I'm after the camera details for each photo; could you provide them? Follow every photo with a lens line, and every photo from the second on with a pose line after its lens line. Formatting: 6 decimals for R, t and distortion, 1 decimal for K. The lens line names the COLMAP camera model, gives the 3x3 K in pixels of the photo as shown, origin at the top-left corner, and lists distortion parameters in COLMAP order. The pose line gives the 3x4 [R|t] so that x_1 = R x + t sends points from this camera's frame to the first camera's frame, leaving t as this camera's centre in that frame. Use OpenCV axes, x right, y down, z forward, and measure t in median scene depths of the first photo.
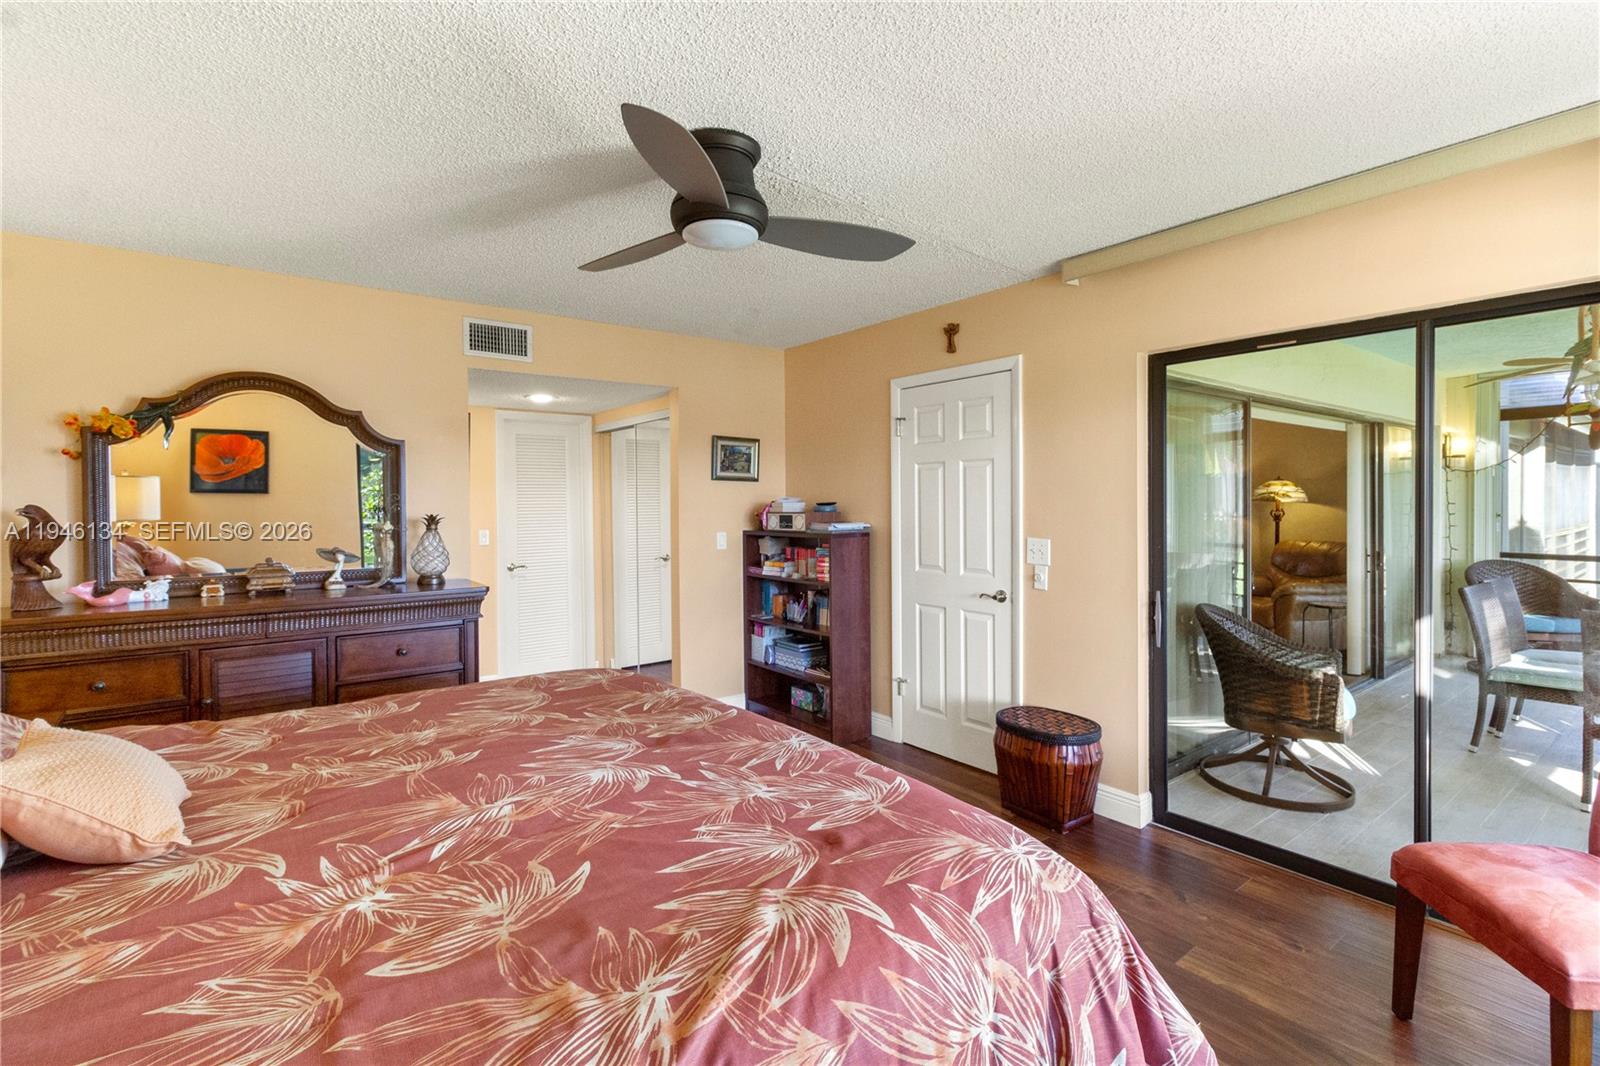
lens RADIAL K [[739.5, 0, 836.4], [0, 739.5, 502.5], [0, 0, 1]] dist [0.009989, -0.002124]
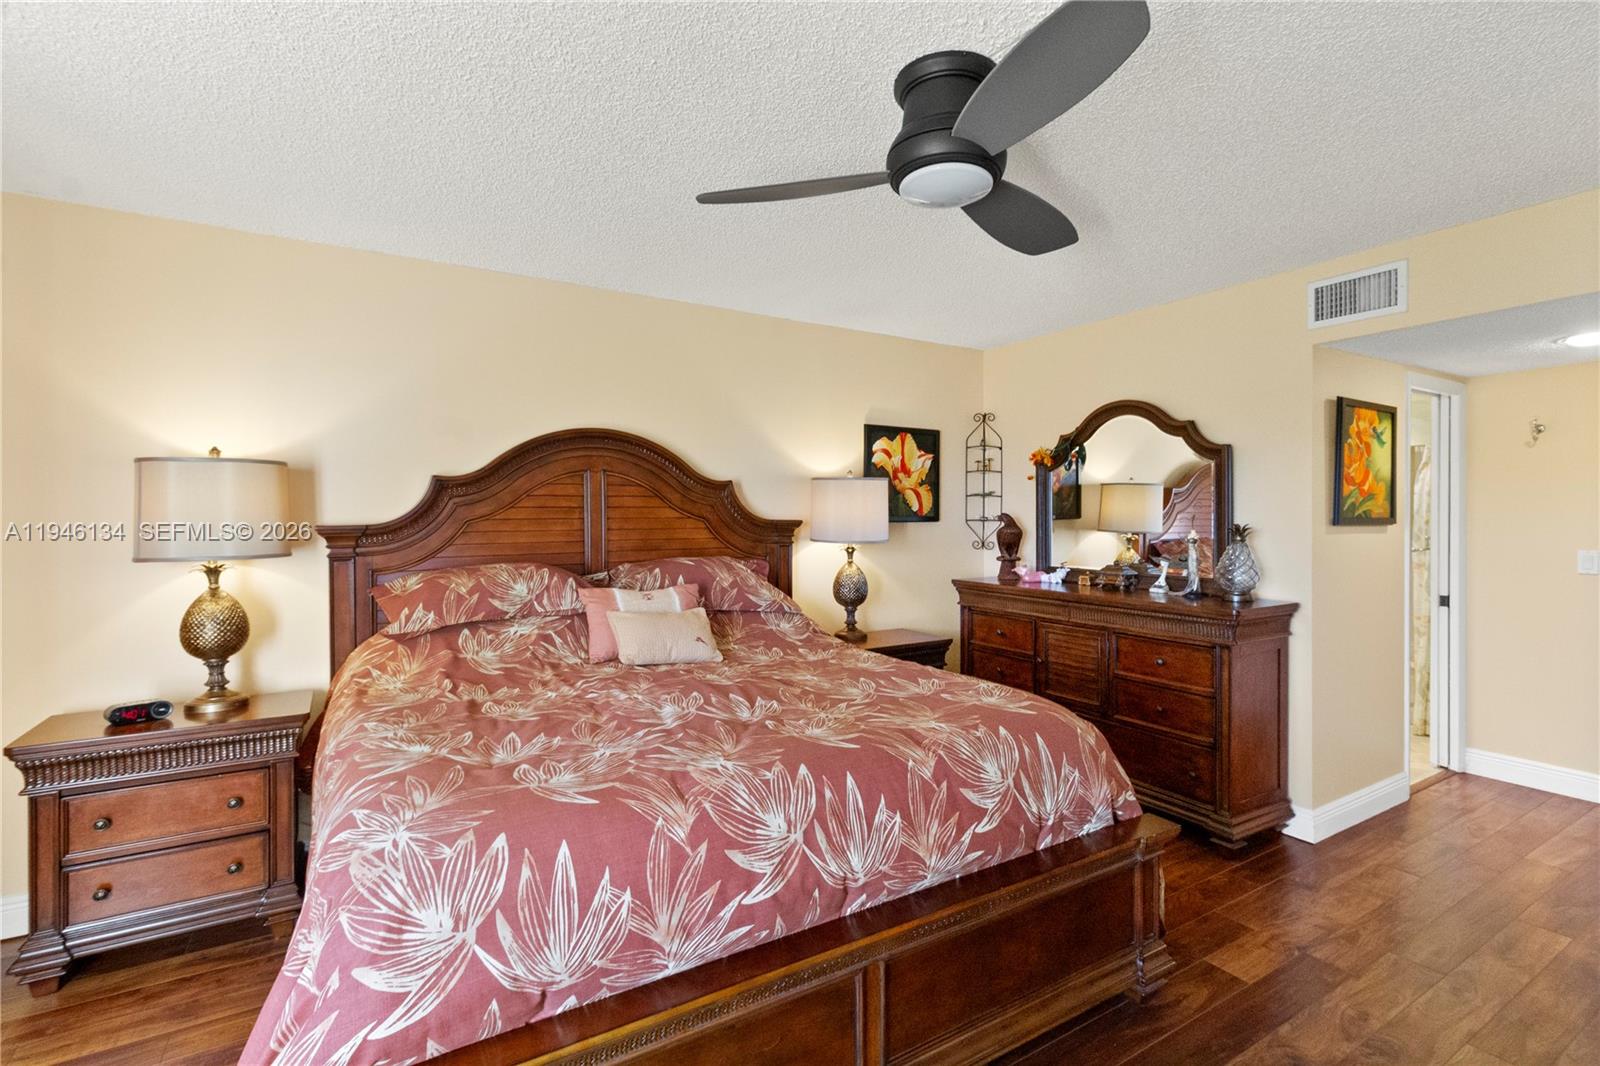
lens RADIAL K [[739.5, 0, 793.7], [0, 739.5, 535.4], [0, 0, 1]] dist [0.009989, -0.002124]
pose [[-0.138998, 0.032503, -0.989759, 1.020258], [0.004647, 0.999472, 0.032170, -0.005076], [0.990282, -0.000128, -0.139075, 1.428310]]
